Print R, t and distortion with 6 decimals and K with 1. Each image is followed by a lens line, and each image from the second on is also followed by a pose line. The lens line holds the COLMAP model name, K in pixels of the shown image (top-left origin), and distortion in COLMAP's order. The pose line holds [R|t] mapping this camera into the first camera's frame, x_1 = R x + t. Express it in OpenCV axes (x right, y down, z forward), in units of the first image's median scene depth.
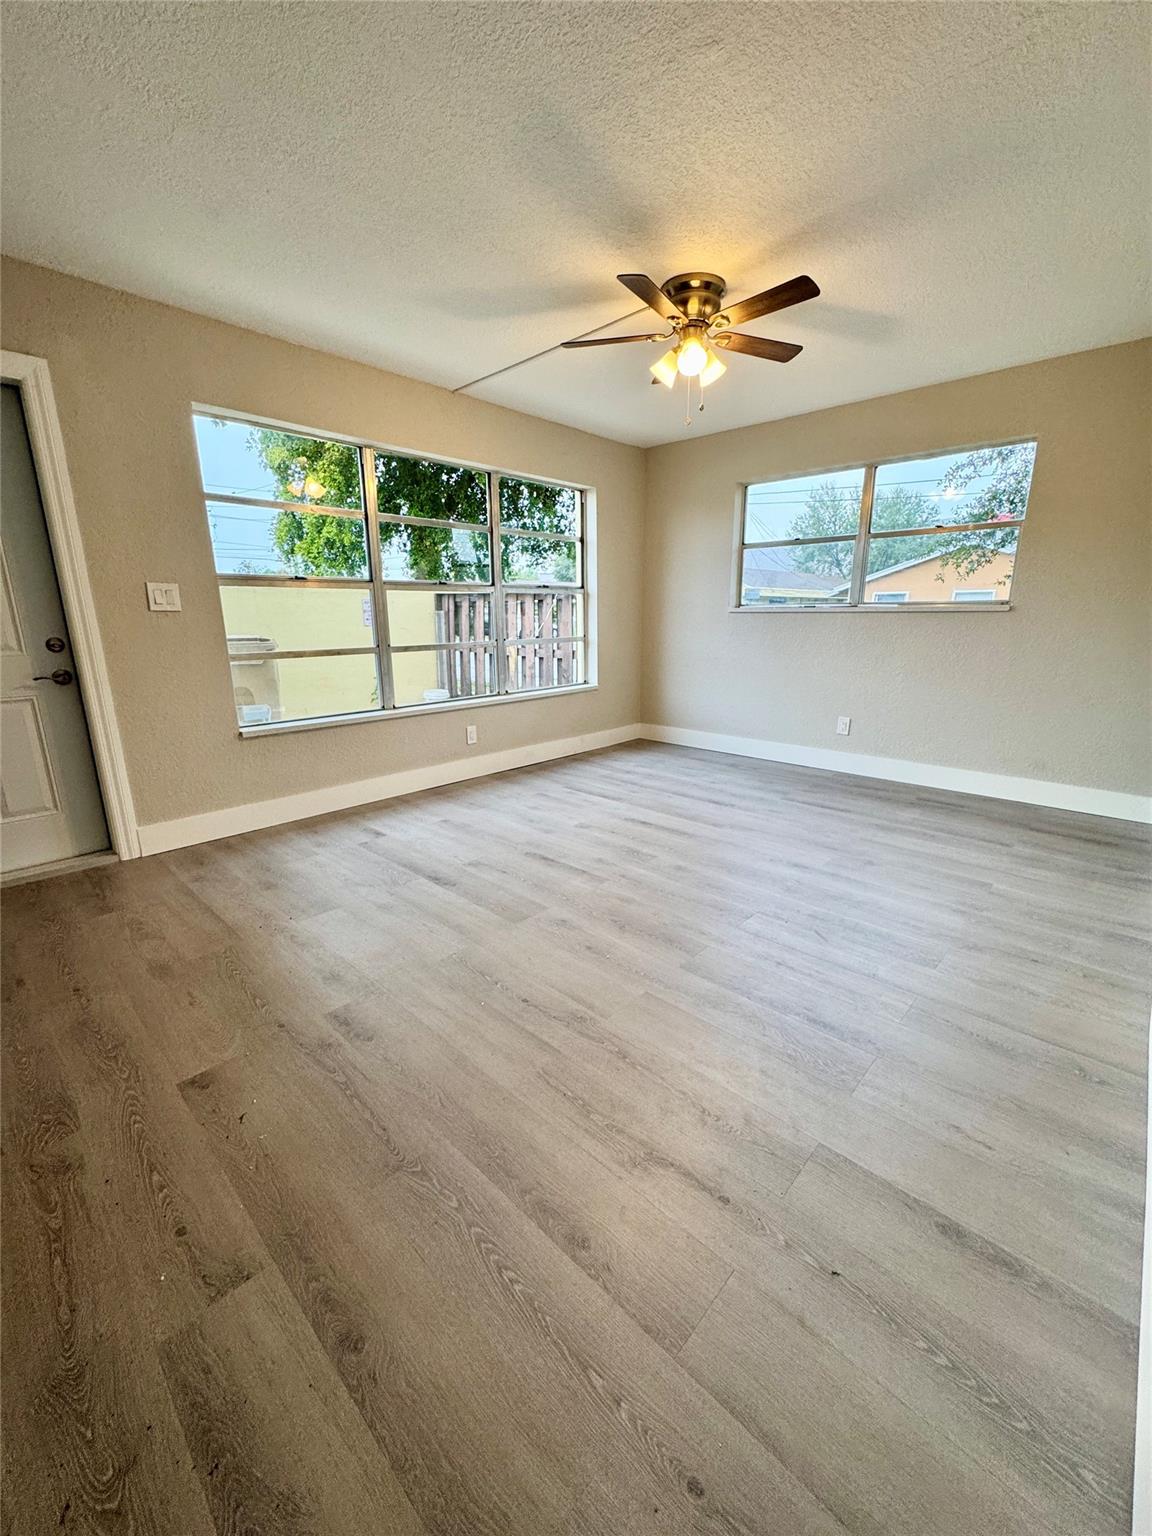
lens RADIAL K [[613.9, 0, 575.6], [0, 613.9, 770.4], [0, 0, 1]] dist [-0.003428, 0.000218]
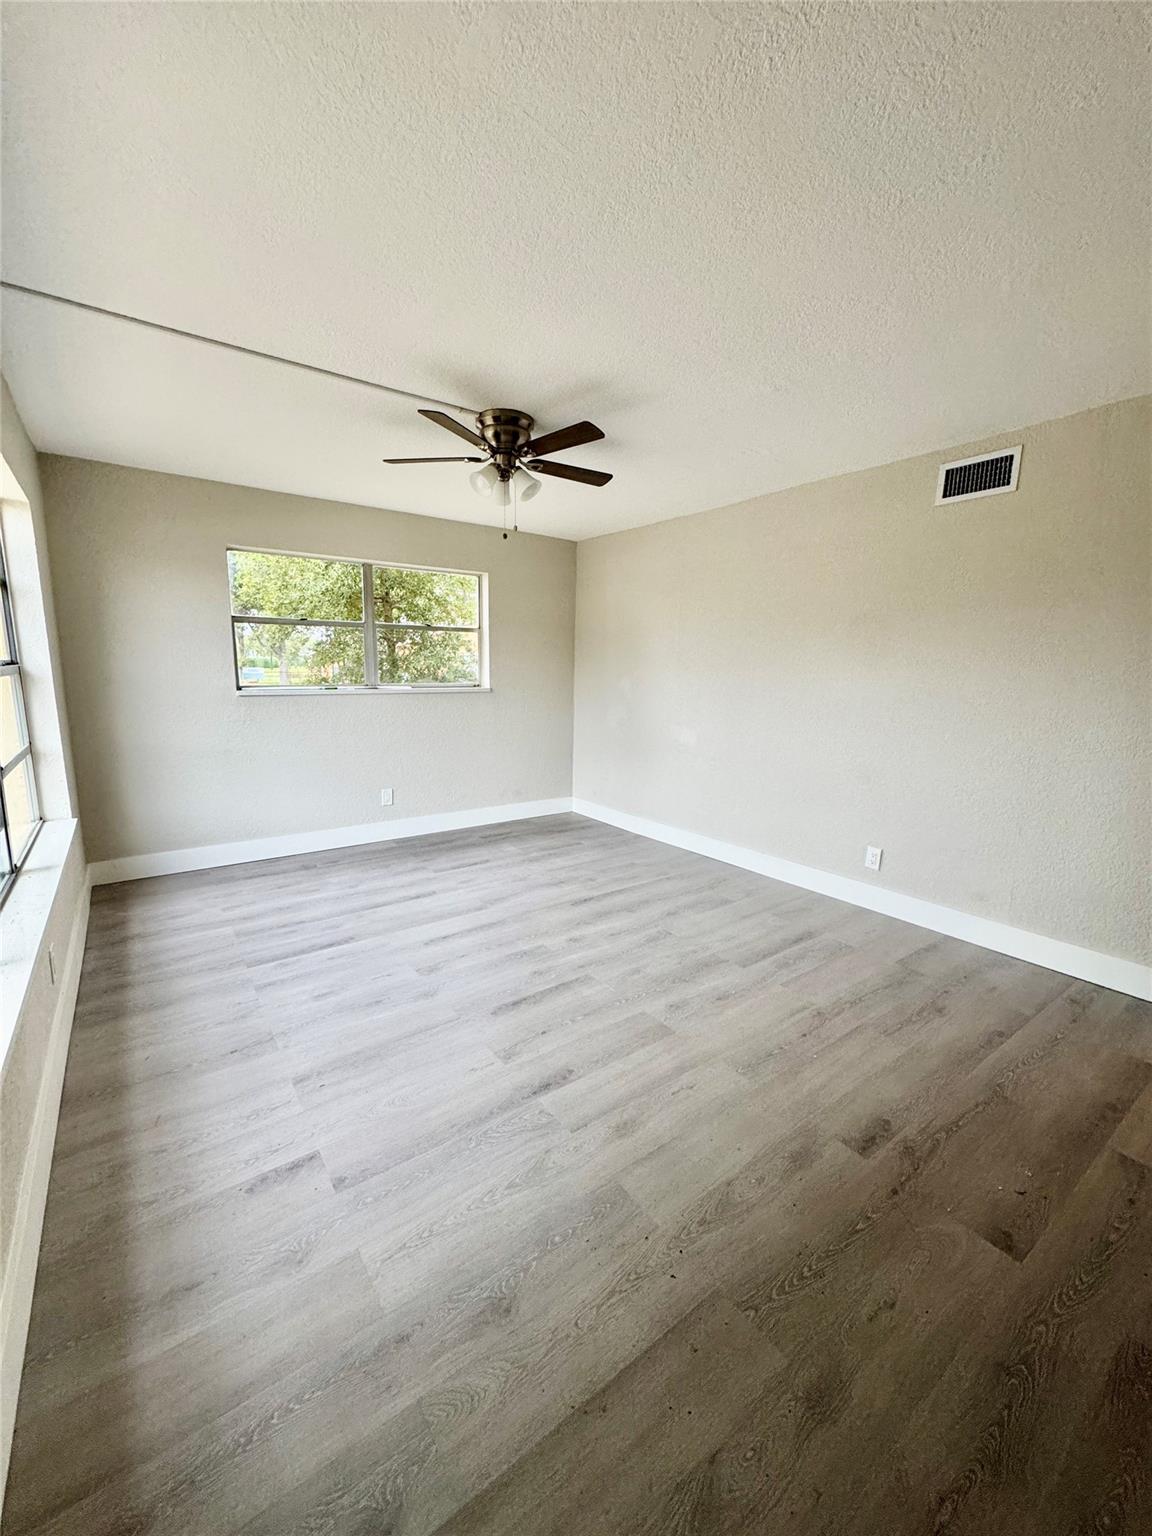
lens RADIAL K [[613.9, 0, 575.0], [0, 613.9, 768.6], [0, 0, 1]] dist [-0.003428, 0.000218]
pose [[0.183138, -0.155309, 0.970742, -0.729729], [0.232356, 0.966303, 0.110763, -0.222035], [-0.955234, 0.205272, 0.213054, 0.604701]]
